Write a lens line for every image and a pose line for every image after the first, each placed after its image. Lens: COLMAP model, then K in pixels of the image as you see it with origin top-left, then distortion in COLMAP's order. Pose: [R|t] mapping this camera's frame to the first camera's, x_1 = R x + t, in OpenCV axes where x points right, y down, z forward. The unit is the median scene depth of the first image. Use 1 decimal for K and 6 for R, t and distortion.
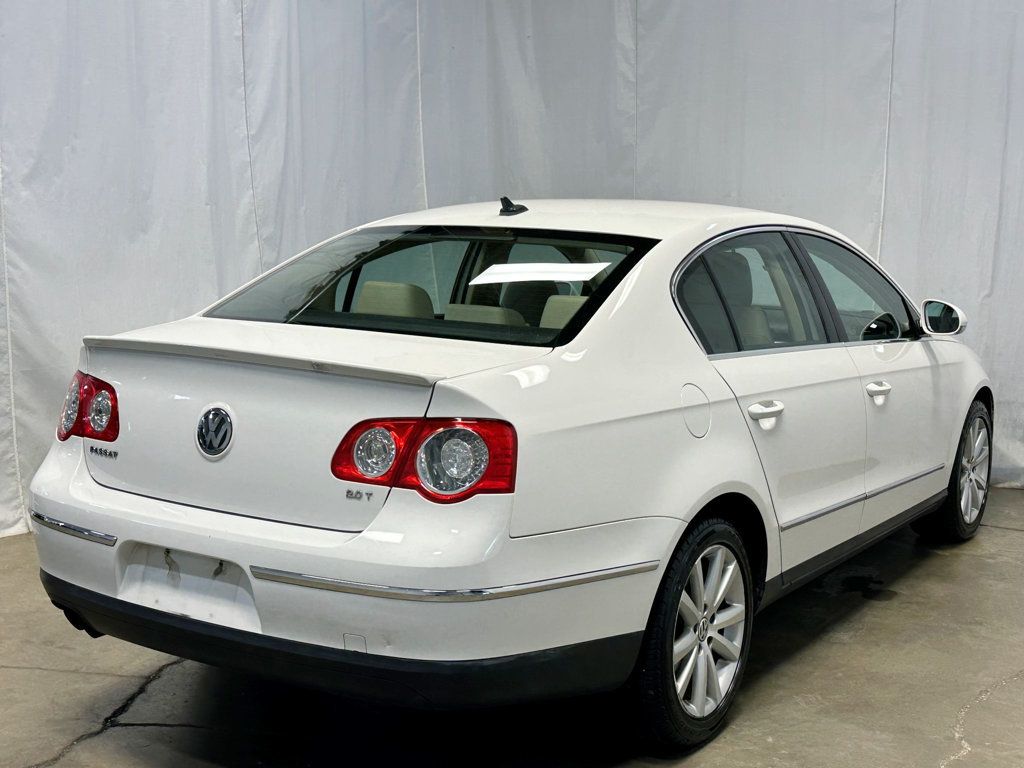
lens RADIAL K [[1352.2, 0, 510.6], [0, 1352.2, 382.9], [0, 0, 1]] dist [0.133686, 0.000000]
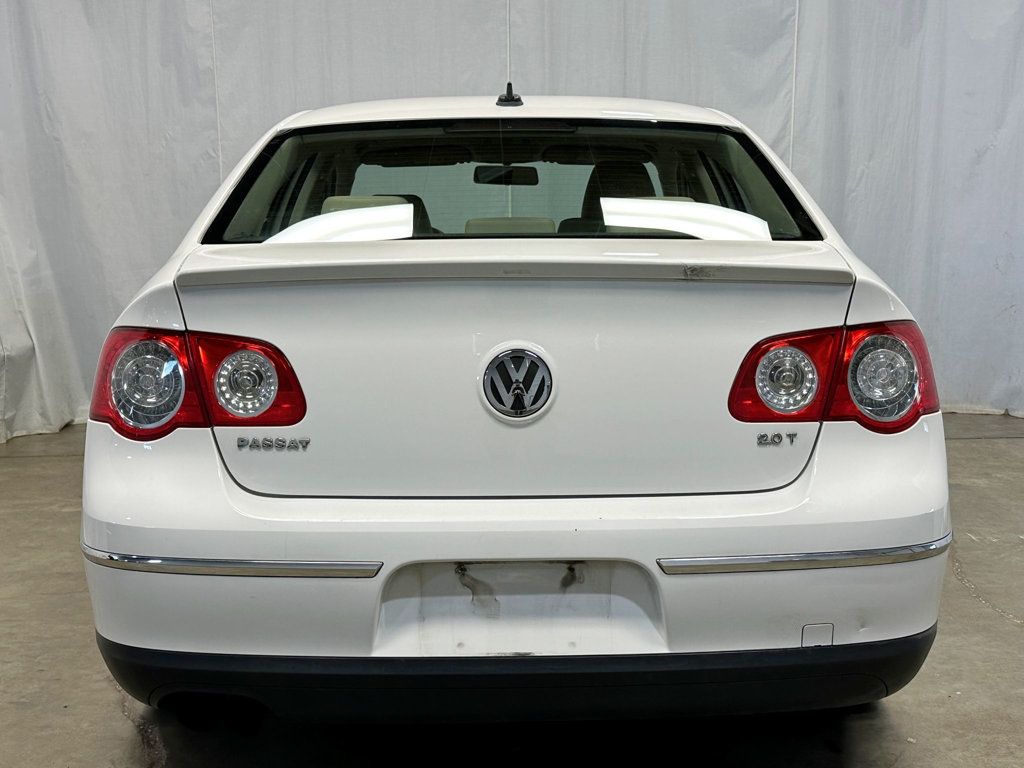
lens RADIAL K [[1352.2, 0, 515.4], [0, 1352.2, 385.0], [0, 0, 1]] dist [0.133686, 0.000000]
pose [[0.826497, -0.106641, 0.552748, -0.615074], [0.098071, 0.994154, 0.045160, 0.005671], [-0.554333, 0.016884, 0.832124, 0.445280]]
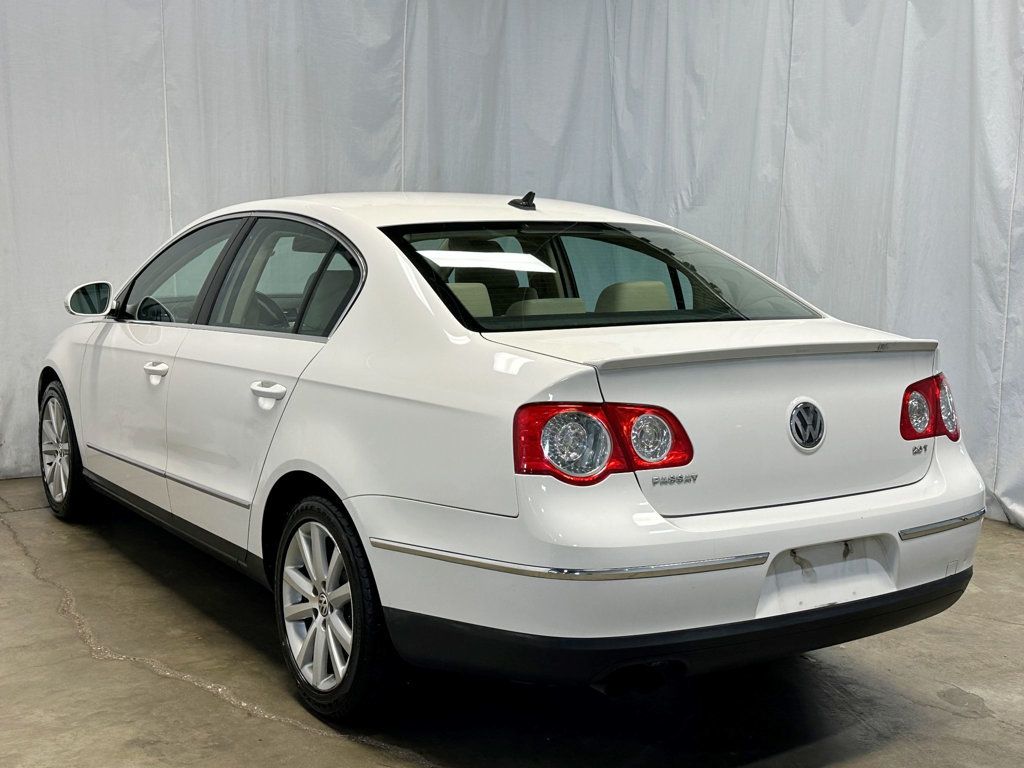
lens RADIAL K [[1352.2, 0, 519.0], [0, 1352.2, 386.8], [0, 0, 1]] dist [0.133686, 0.000000]
pose [[0.392877, -0.133360, 0.909870, -1.274233], [0.115548, 0.988746, 0.095027, -0.119593], [-0.912303, 0.067800, 0.403865, 0.805976]]
